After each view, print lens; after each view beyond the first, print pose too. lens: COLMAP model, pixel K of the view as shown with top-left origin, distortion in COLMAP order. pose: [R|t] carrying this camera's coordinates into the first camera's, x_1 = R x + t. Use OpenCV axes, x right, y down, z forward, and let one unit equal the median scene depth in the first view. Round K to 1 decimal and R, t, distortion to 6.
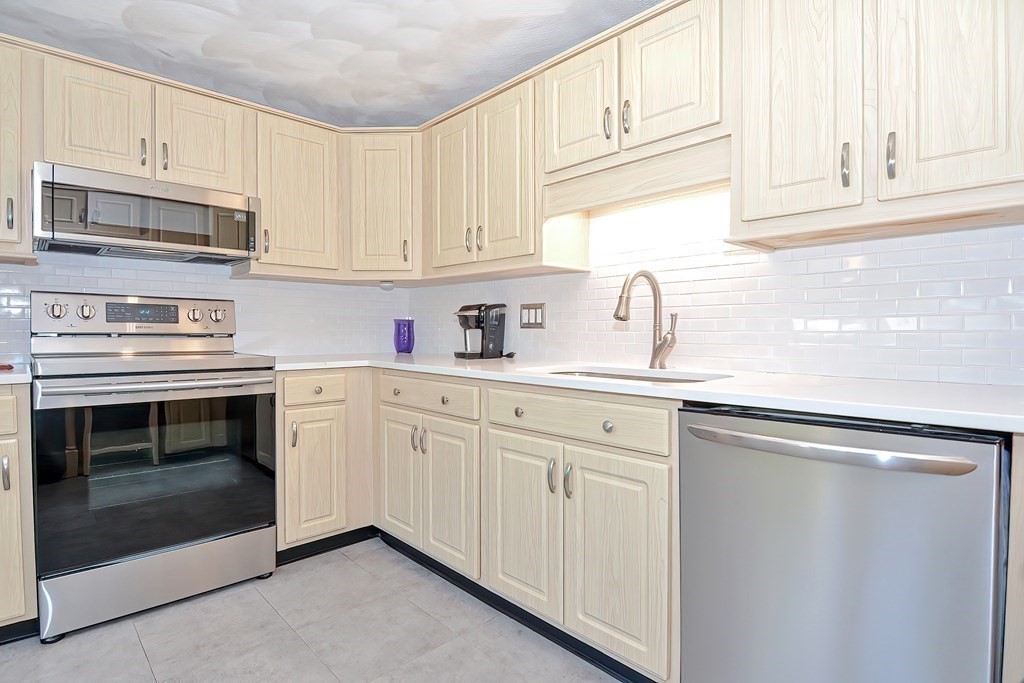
lens RADIAL K [[511.0, 0, 505.8], [0, 511.0, 342.9], [0, 0, 1]] dist [-0.011089, -0.001399]
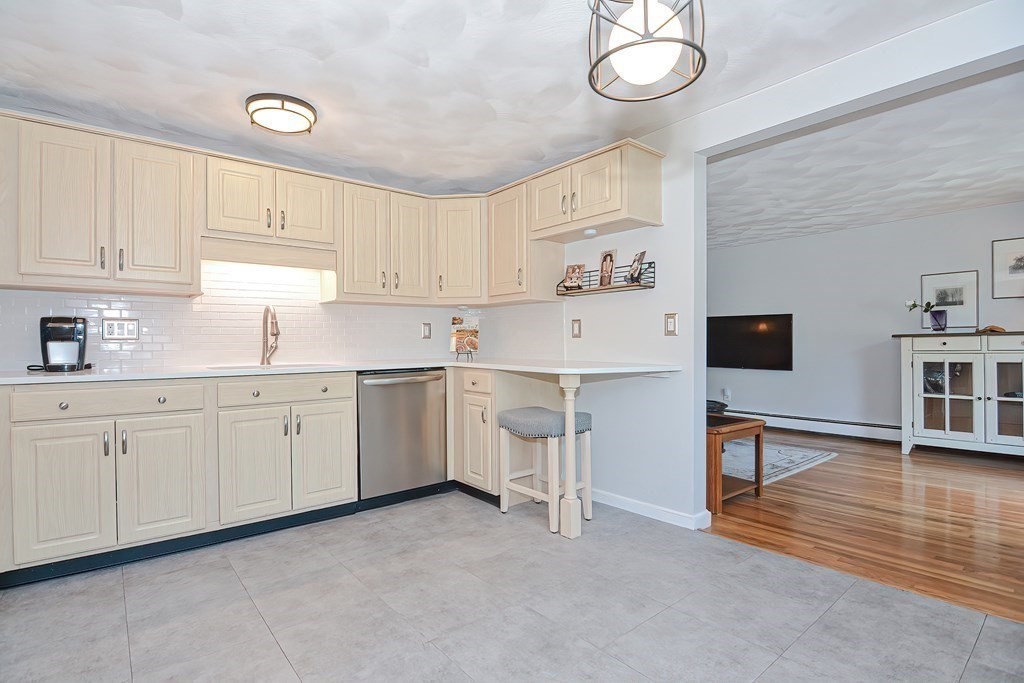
lens RADIAL K [[497.4, 0, 507.1], [0, 497.4, 343.9], [0, 0, 1]] dist [-0.006821, -0.009642]
pose [[0.075801, -0.005563, 0.997107, -1.129591], [0.025200, 0.999676, 0.003662, -0.002930], [-0.996804, 0.024849, 0.075917, 0.088783]]
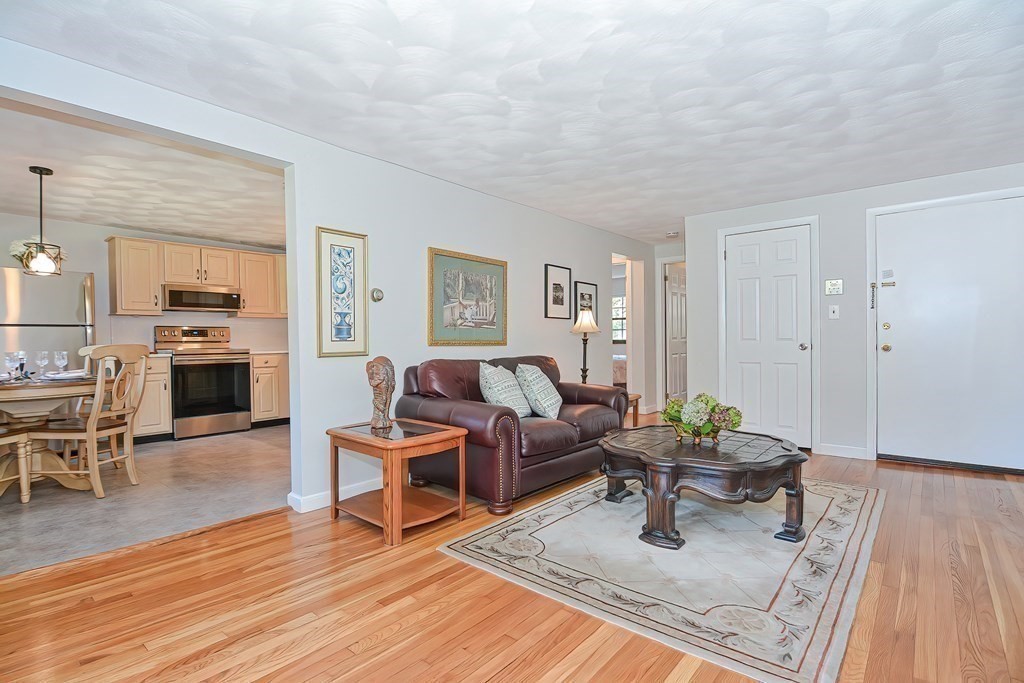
lens RADIAL K [[497.4, 0, 507.1], [0, 497.4, 343.9], [0, 0, 1]] dist [-0.006821, -0.009642]
pose [[0.994105, -0.014690, 0.107425, 0.617652], [0.015832, 0.999827, -0.009787, 0.046859], [-0.107262, 0.011430, 0.994165, -1.746530]]
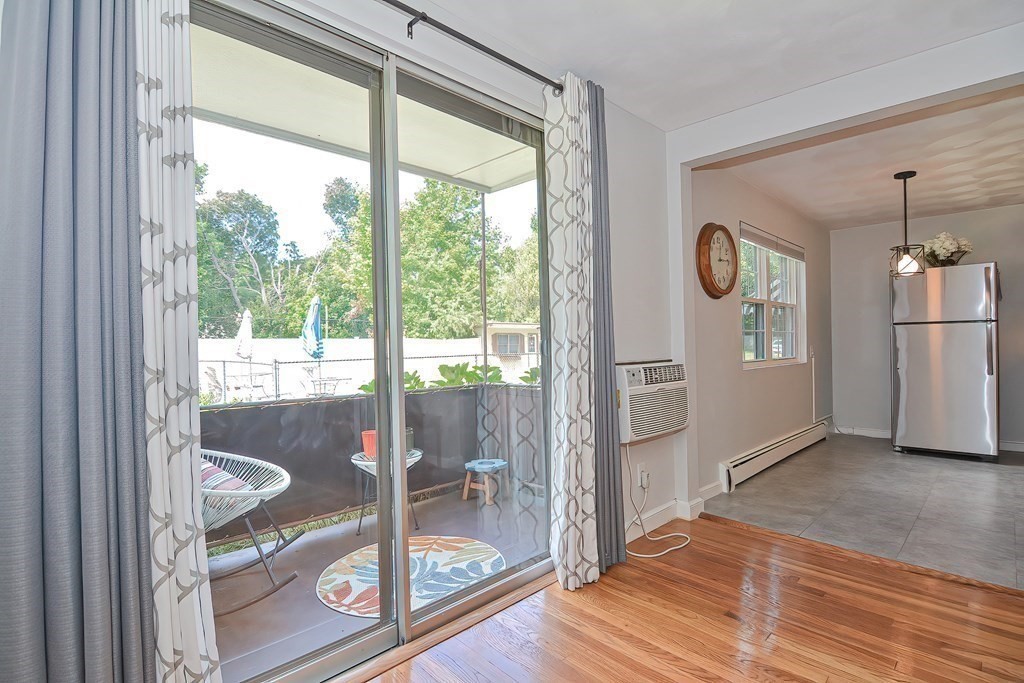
lens RADIAL K [[497.4, 0, 507.1], [0, 497.4, 343.9], [0, 0, 1]] dist [-0.006821, -0.009642]
pose [[0.008812, -0.001537, -0.999960, 0.938895], [-0.006415, 0.999978, -0.001594, 0.025273], [0.999941, 0.006429, 0.008802, -1.362796]]
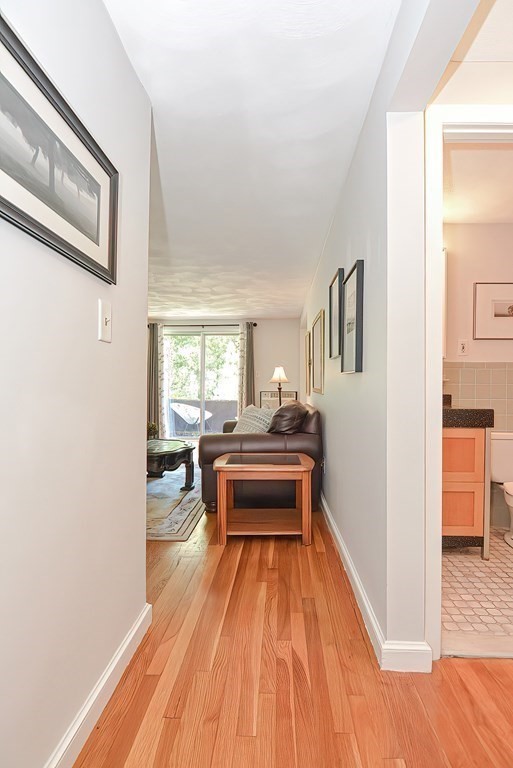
lens RADIAL K [[373.1, 0, 256.5], [0, 373.1, 384.0], [0, 0, 1]] dist [-0.006821, -0.009642]
pose [[-0.716782, -0.010382, -0.697220, 2.034284], [-0.020021, 0.999783, 0.005695, -0.014327], [0.697010, 0.018042, -0.716835, 1.090211]]
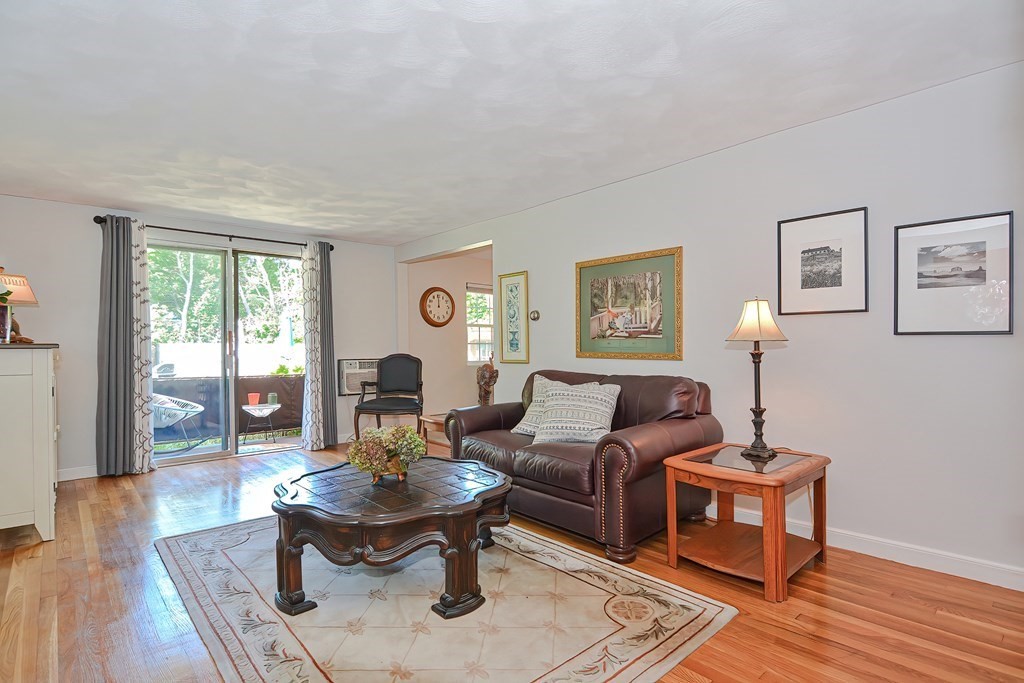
lens RADIAL K [[511.0, 0, 505.8], [0, 511.0, 342.9], [0, 0, 1]] dist [-0.011089, -0.001399]
pose [[-0.030403, -0.015410, -0.999419, 2.382765], [-0.012195, 0.999812, -0.015045, 0.011040], [0.999463, 0.011731, -0.030585, -0.208820]]
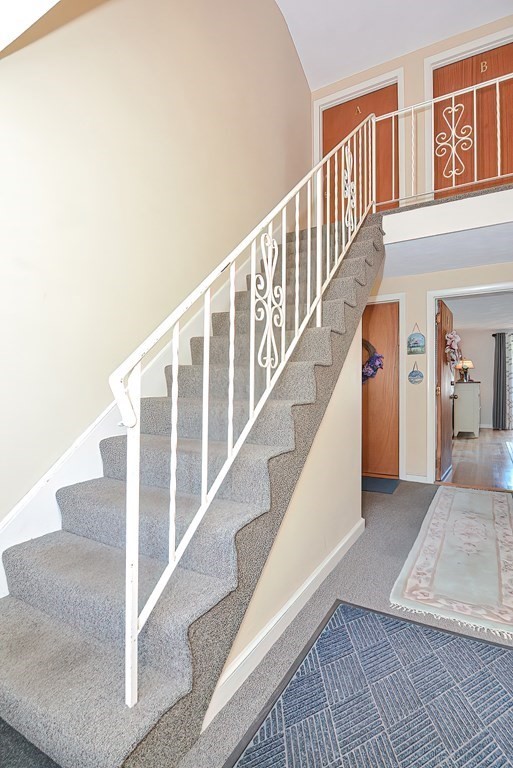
lens RADIAL K [[373.1, 0, 256.5], [0, 373.1, 384.0], [0, 0, 1]] dist [-0.006821, -0.009642]
pose [[-0.965791, -0.005878, -0.259254, 3.888261], [-0.011917, 0.999693, 0.021728, -0.015025], [0.259047, 0.024074, -0.965565, 1.276601]]
